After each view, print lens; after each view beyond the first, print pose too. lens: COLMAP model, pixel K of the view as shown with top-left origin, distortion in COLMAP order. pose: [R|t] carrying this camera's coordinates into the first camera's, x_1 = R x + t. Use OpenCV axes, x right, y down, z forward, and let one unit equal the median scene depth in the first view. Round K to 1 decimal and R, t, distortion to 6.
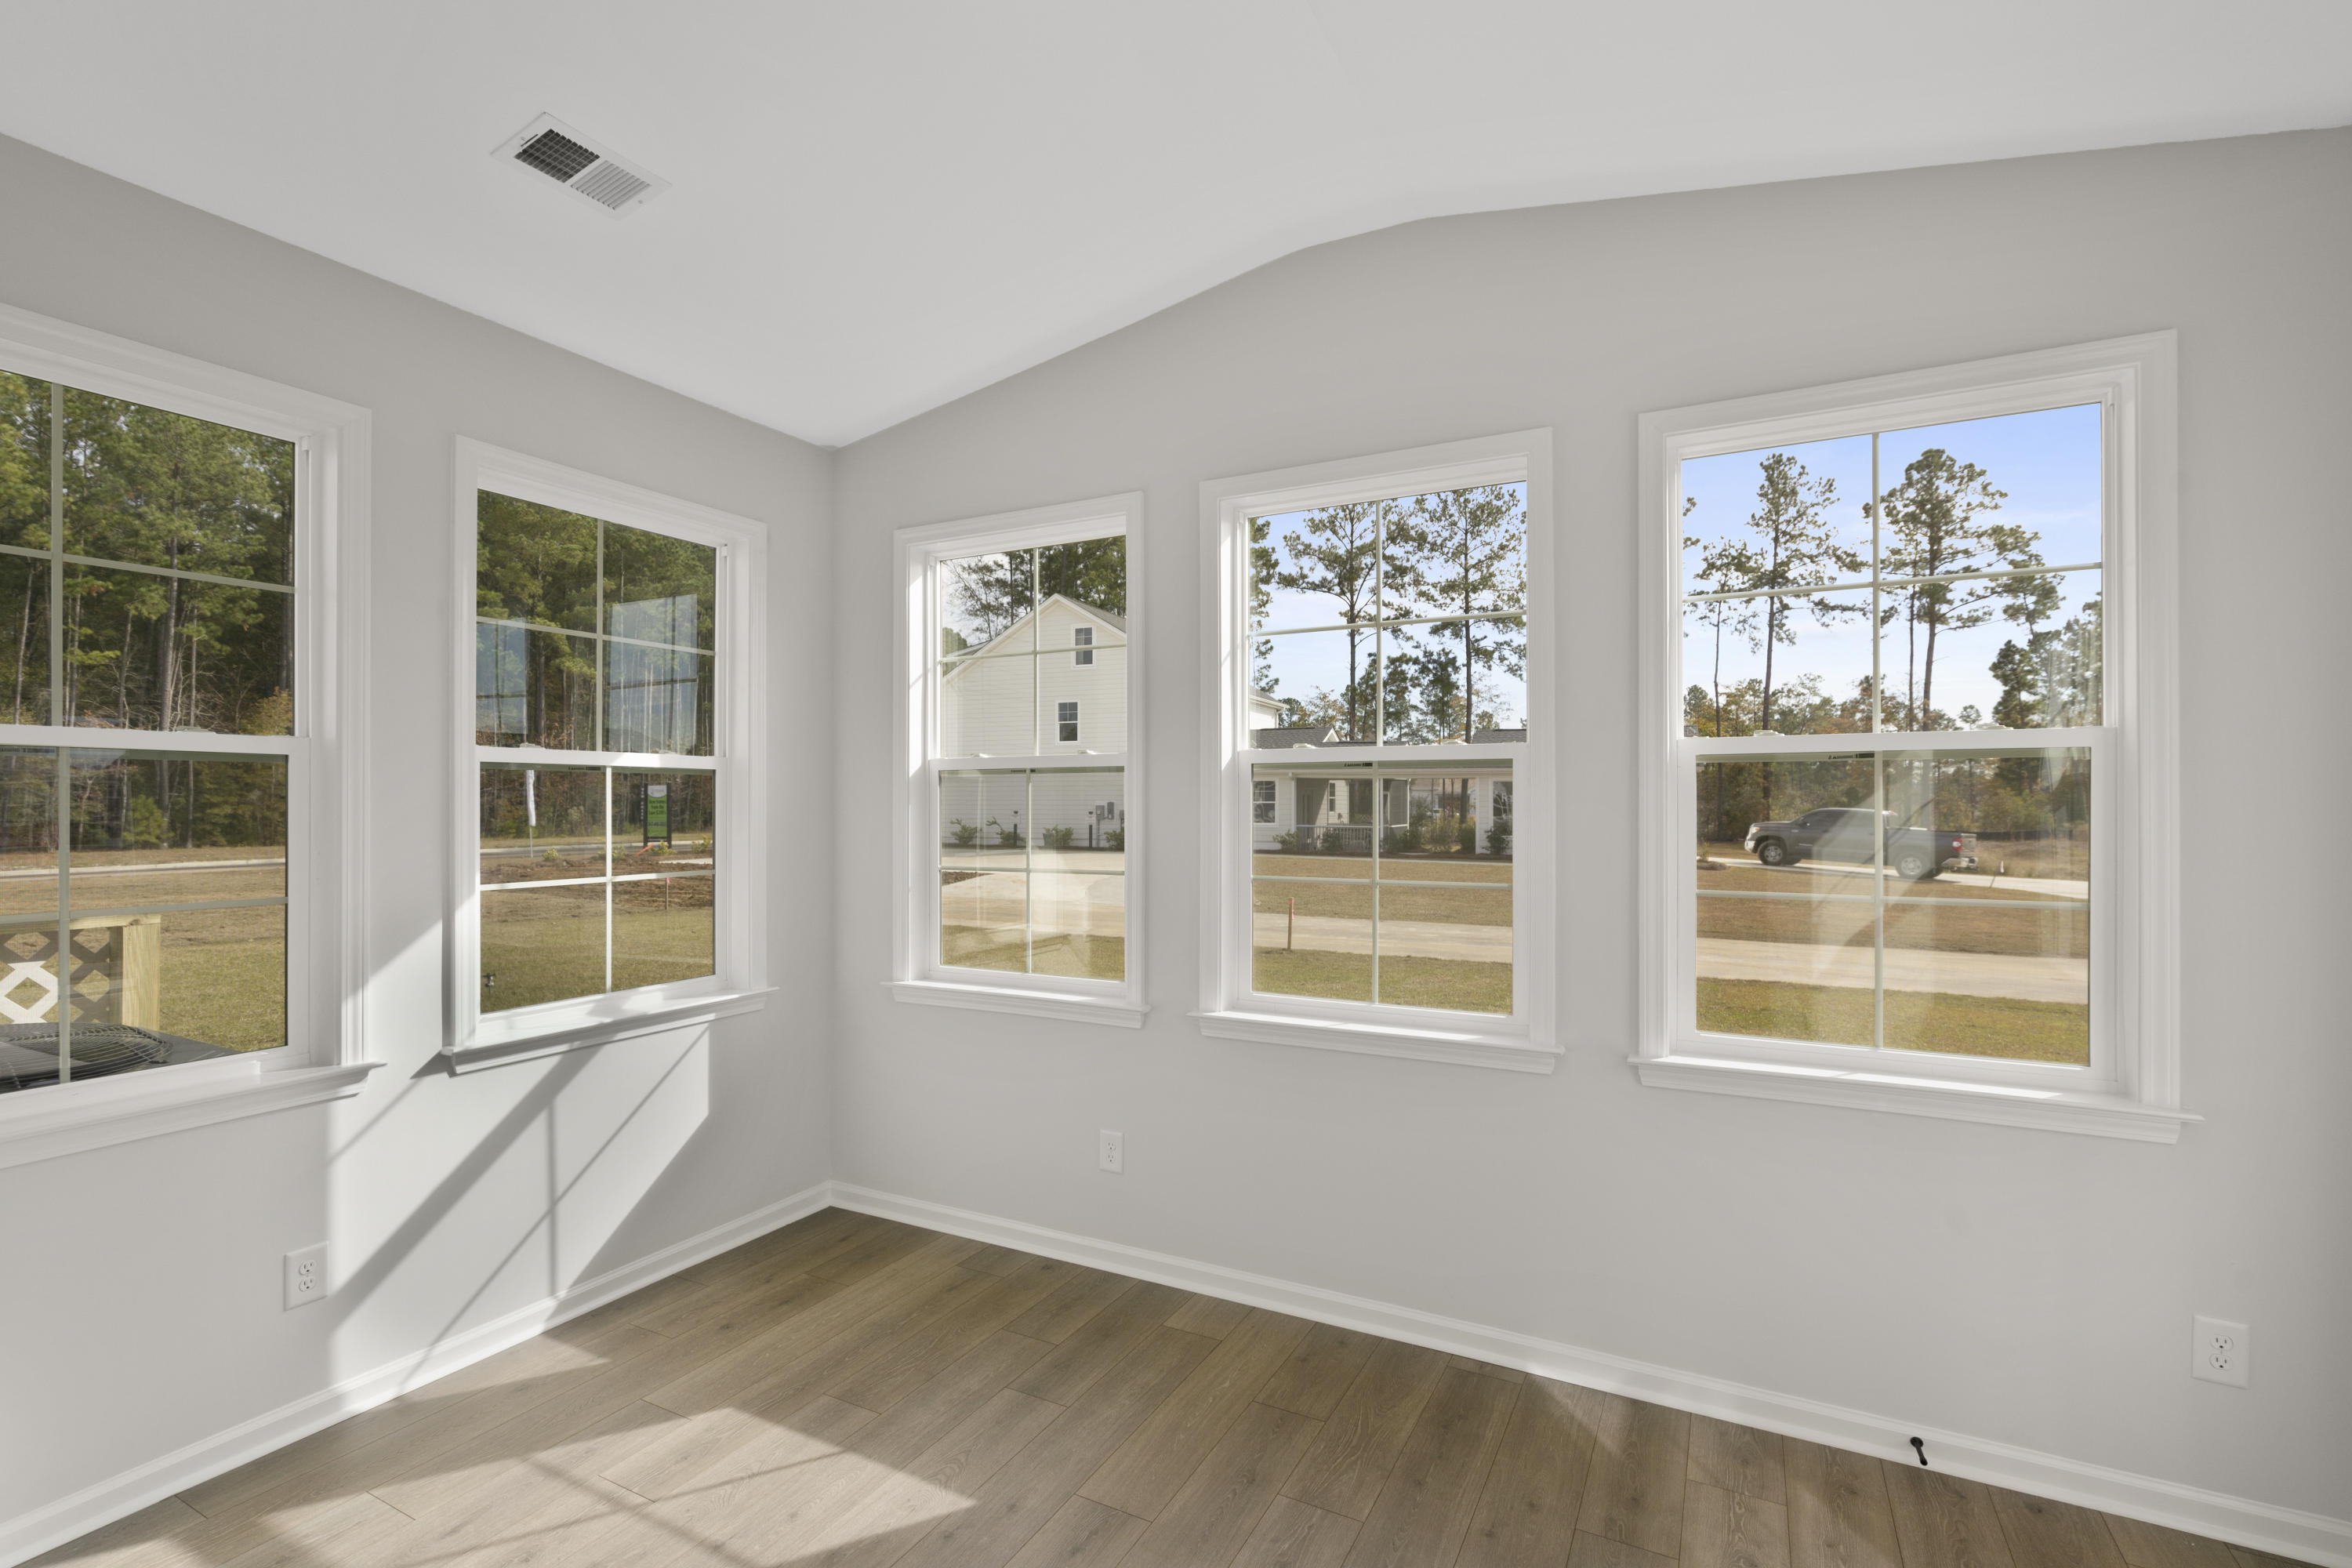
lens RADIAL K [[1061.7, 0, 1182.0], [0, 1061.7, 795.9], [0, 0, 1]] dist [0.001449, 0.000744]
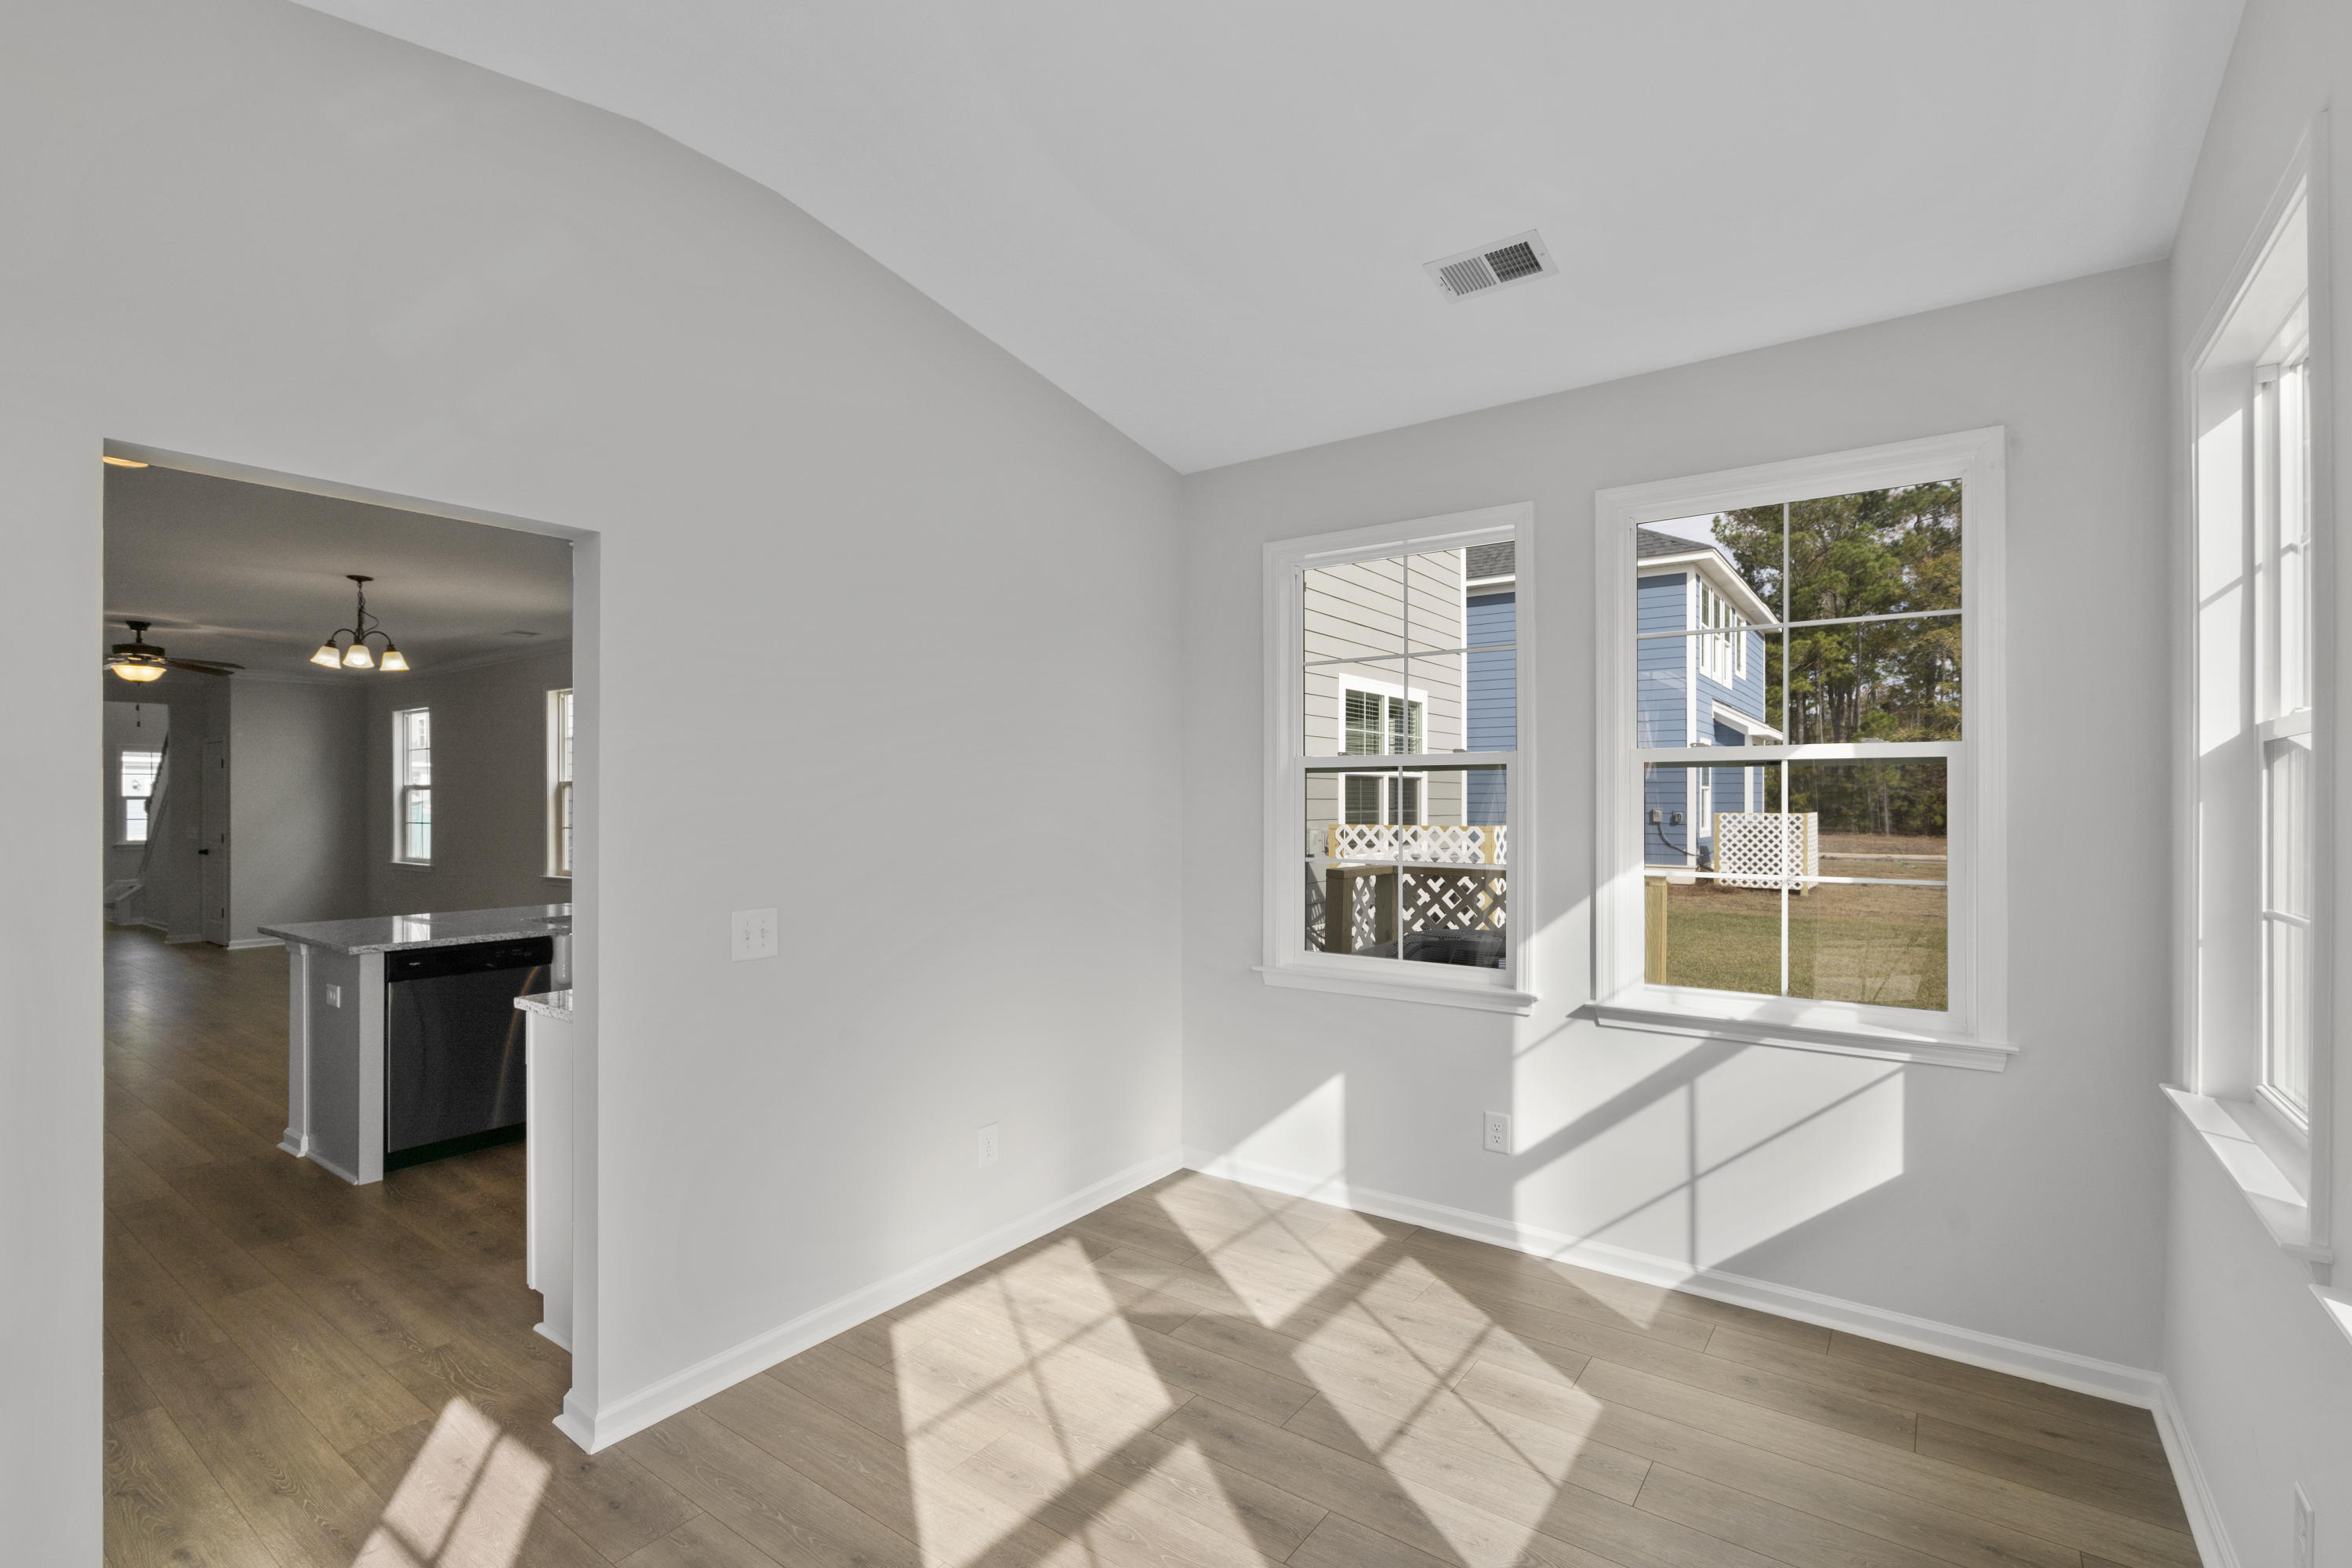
lens RADIAL K [[1082.8, 0, 1167.0], [0, 1082.8, 785.7], [0, 0, 1]] dist [-0.000431, 0.000427]
pose [[-0.158080, -0.009165, -0.987384, 0.595938], [0.012099, 0.999864, -0.011217, -0.000348], [0.987352, -0.013719, -0.157947, 0.704711]]
